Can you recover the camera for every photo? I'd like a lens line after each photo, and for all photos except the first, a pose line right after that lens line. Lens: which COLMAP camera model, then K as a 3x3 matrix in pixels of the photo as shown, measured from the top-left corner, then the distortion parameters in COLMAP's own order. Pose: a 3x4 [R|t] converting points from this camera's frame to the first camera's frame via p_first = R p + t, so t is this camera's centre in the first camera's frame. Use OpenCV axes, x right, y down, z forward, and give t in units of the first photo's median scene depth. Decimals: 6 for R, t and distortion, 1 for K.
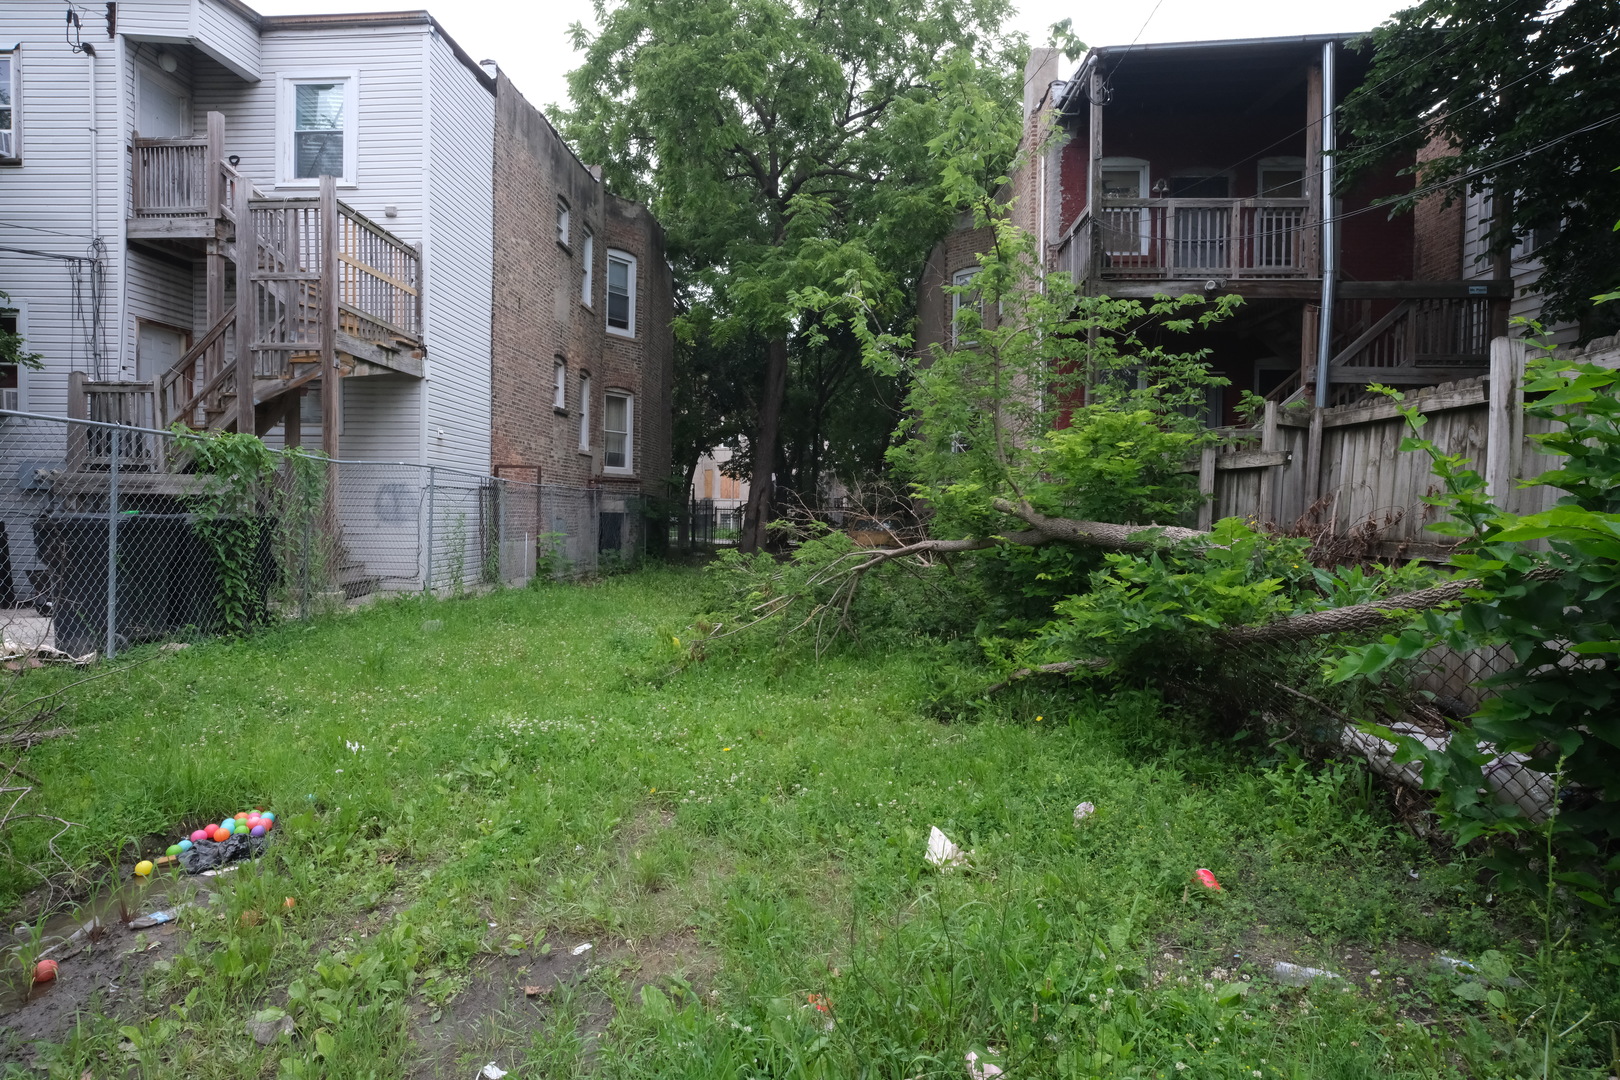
lens RADIAL K [[914.1, 0, 802.4], [0, 914.1, 530.3], [0, 0, 1]] dist [-0.028383, 0.022009]
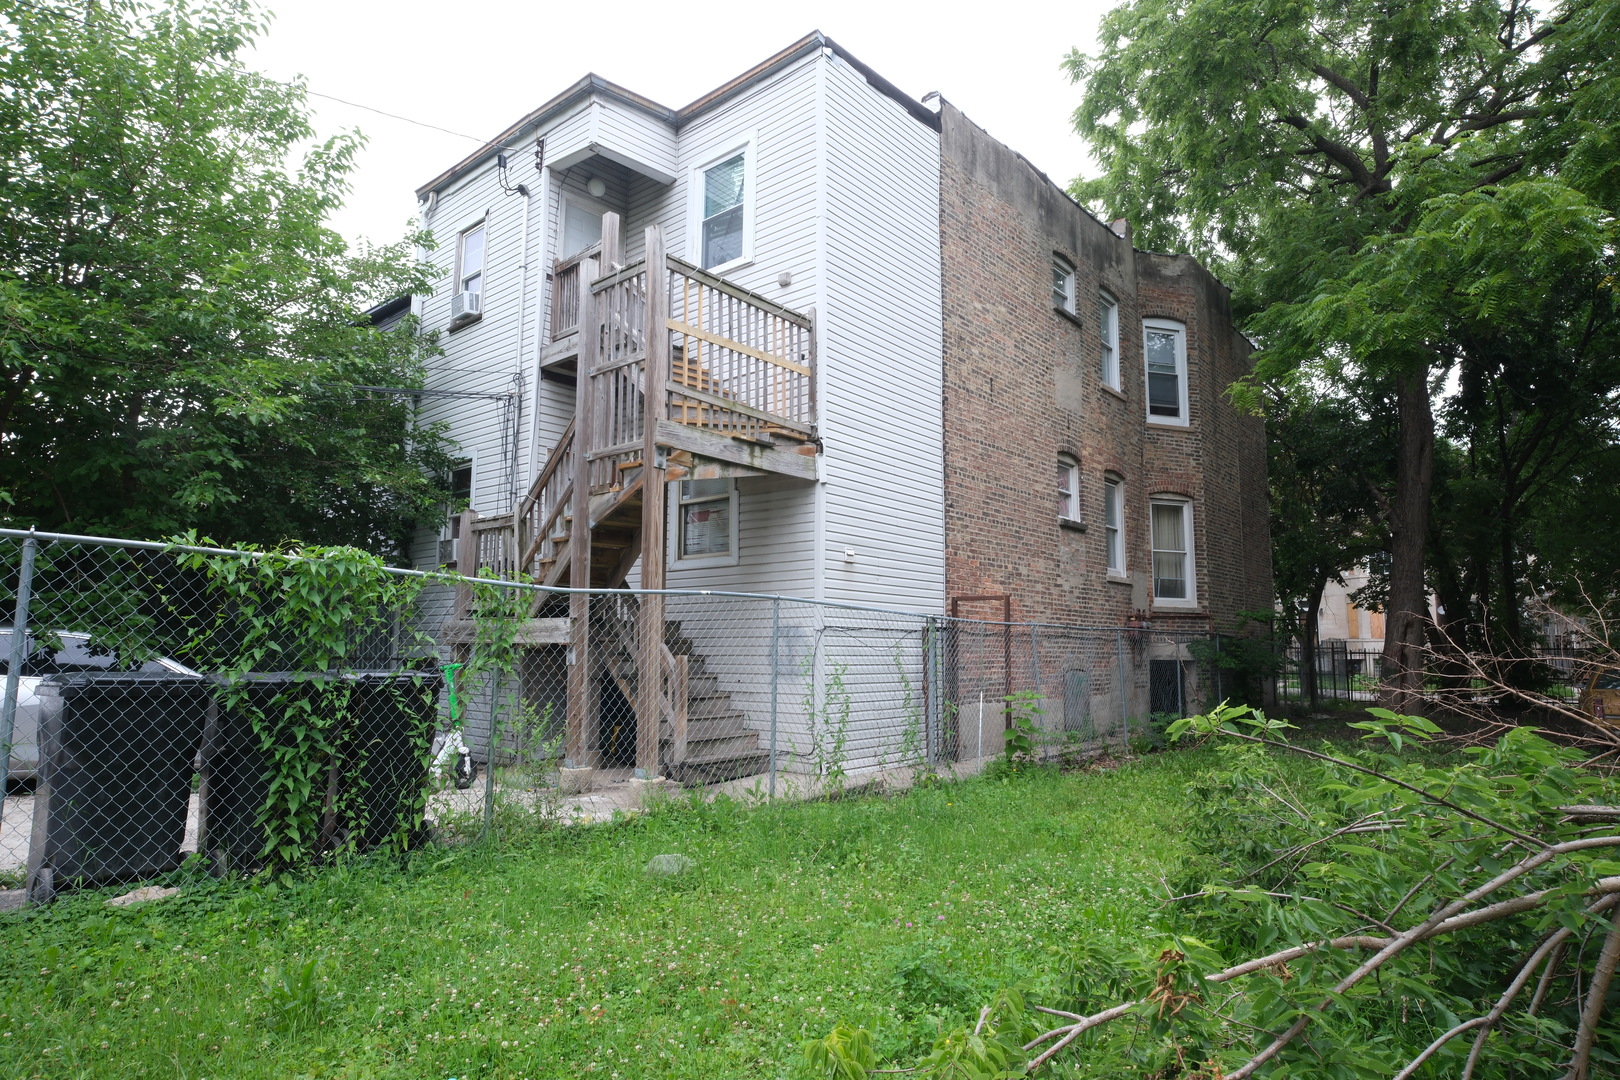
lens RADIAL K [[914.1, 0, 823.0], [0, 914.1, 532.3], [0, 0, 1]] dist [-0.028383, 0.022009]
pose [[0.798399, -0.088025, -0.595659, 0.026865], [-0.006016, 0.988041, -0.154073, -0.011368], [0.602098, 0.126595, 0.788322, 0.420259]]
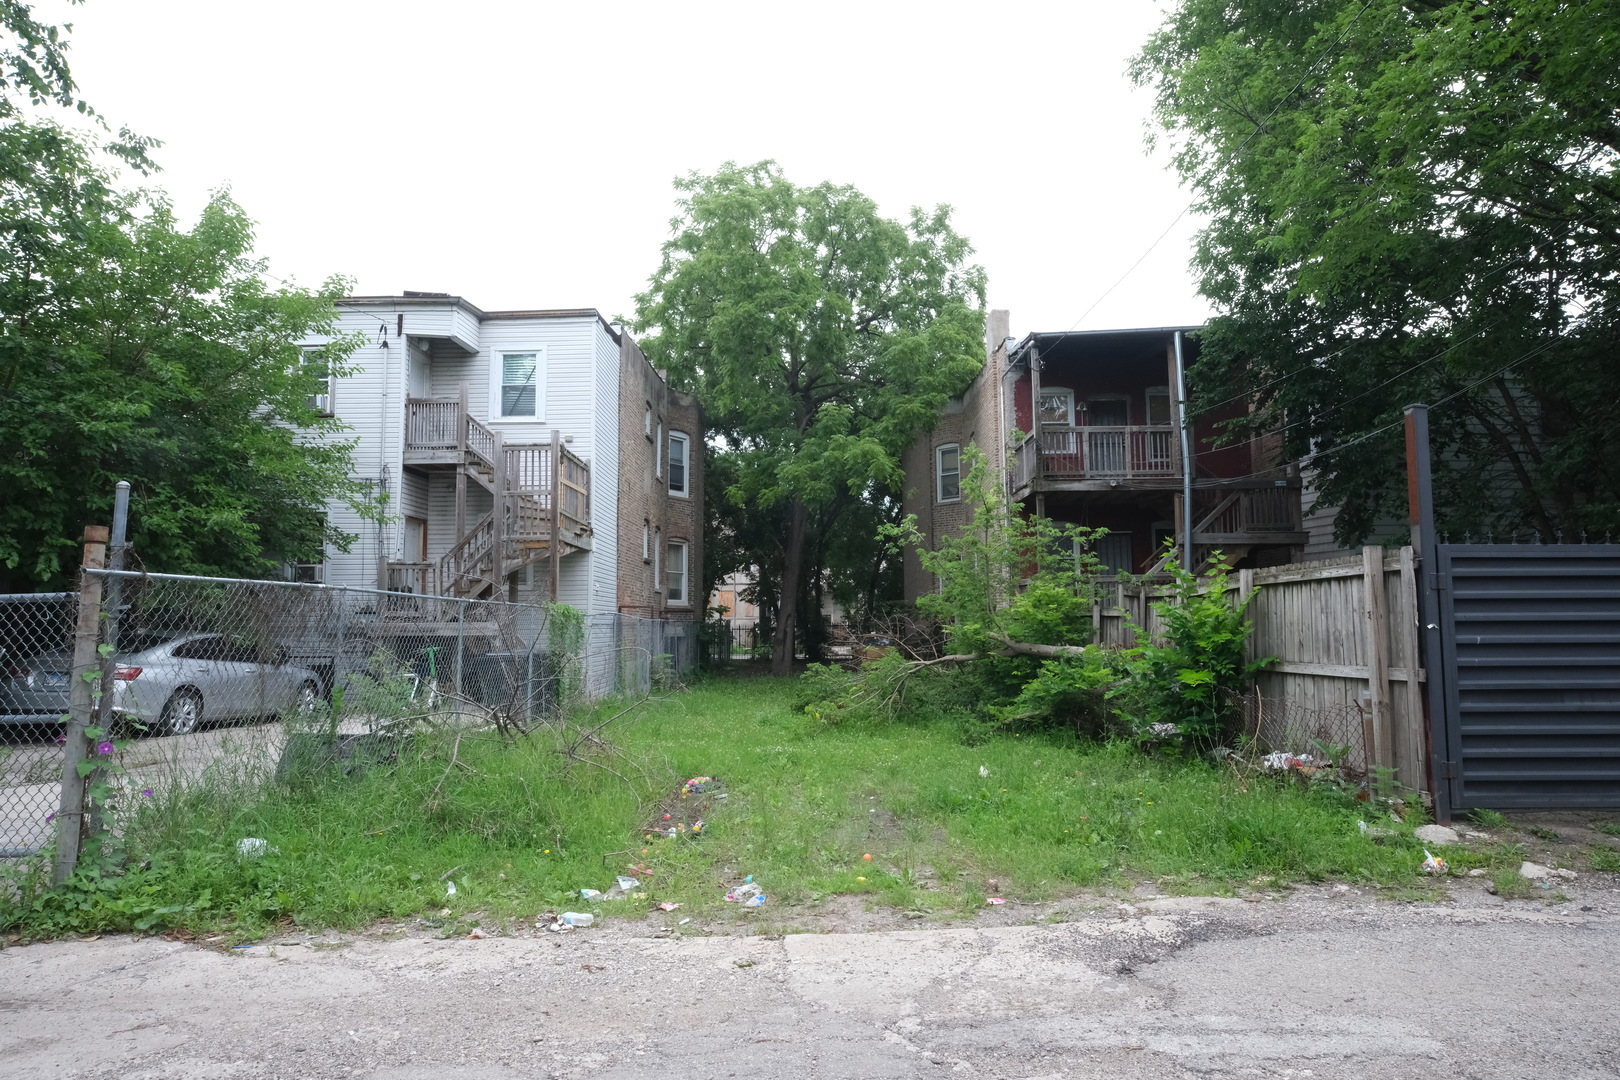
lens RADIAL K [[914.1, 0, 825.3], [0, 914.1, 545.0], [0, 0, 1]] dist [-0.028383, 0.022009]
pose [[0.997992, -0.017651, 0.060837, -0.130051], [0.023996, 0.994161, -0.105206, -0.013025], [-0.058625, 0.106455, 0.992588, -0.477570]]
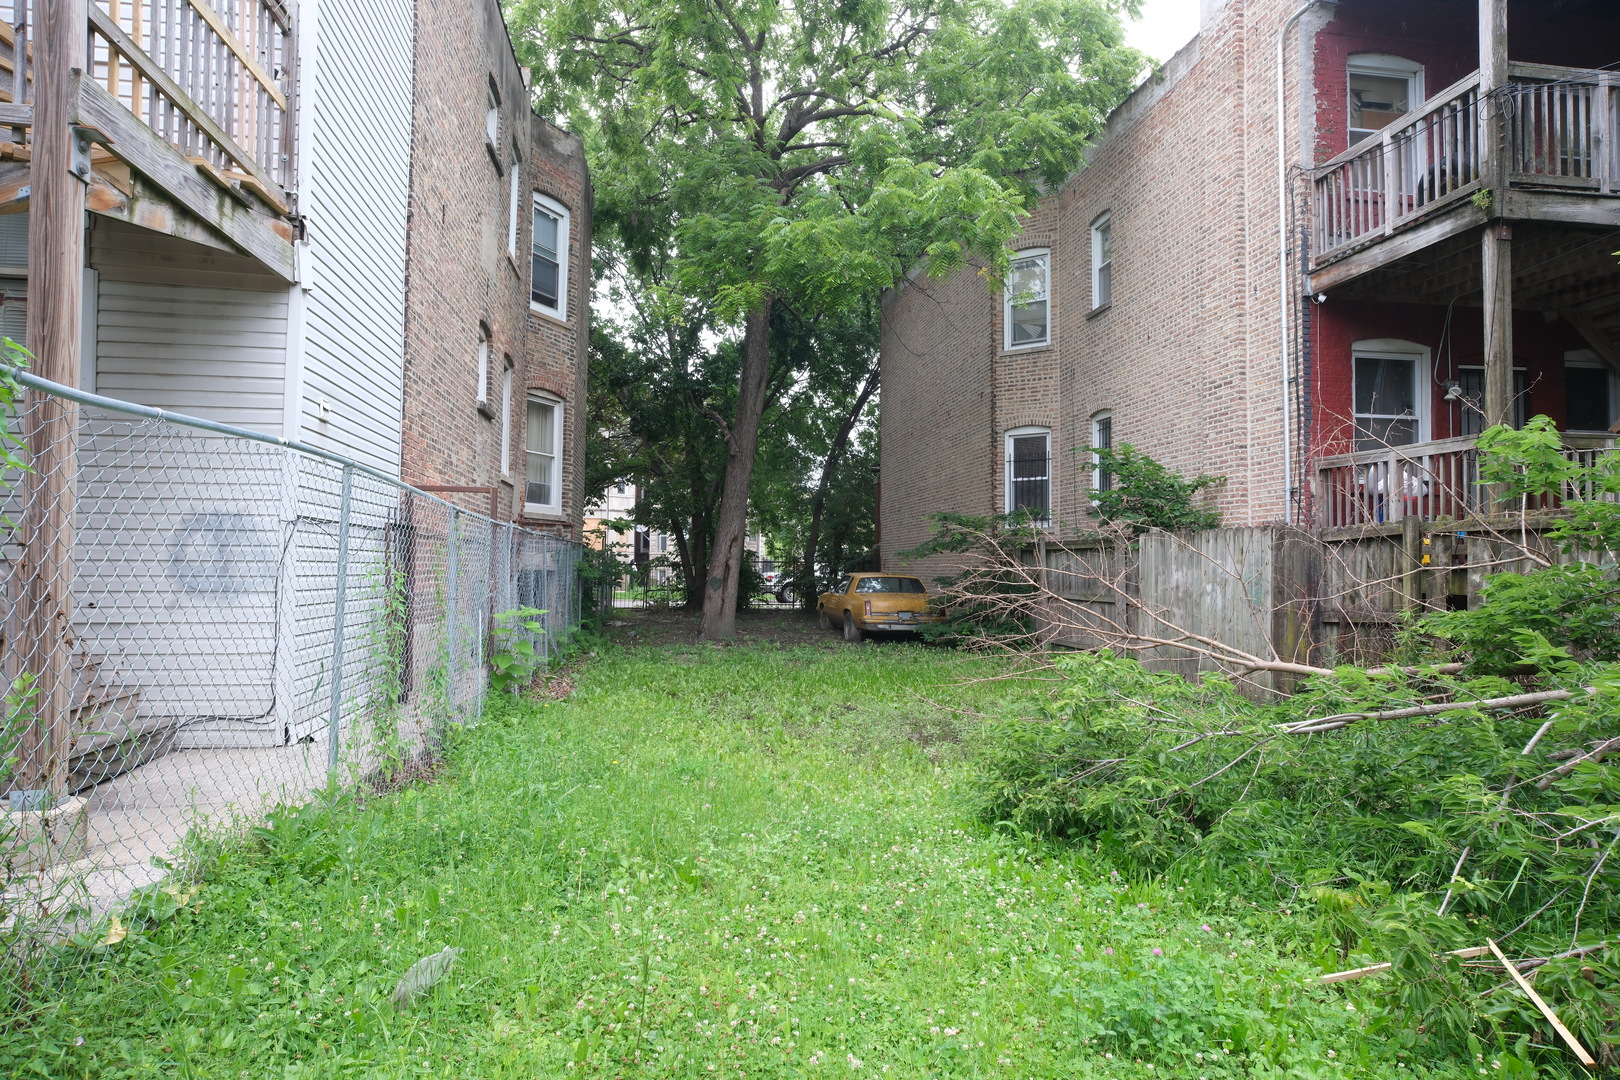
lens RADIAL K [[914.1, 0, 812.0], [0, 914.1, 536.2], [0, 0, 1]] dist [-0.028383, 0.022009]
pose [[0.978847, 0.003657, 0.204559, -0.253252], [0.007064, 0.998640, -0.051656, -0.013678], [-0.204470, 0.052008, 0.977490, 0.501108]]
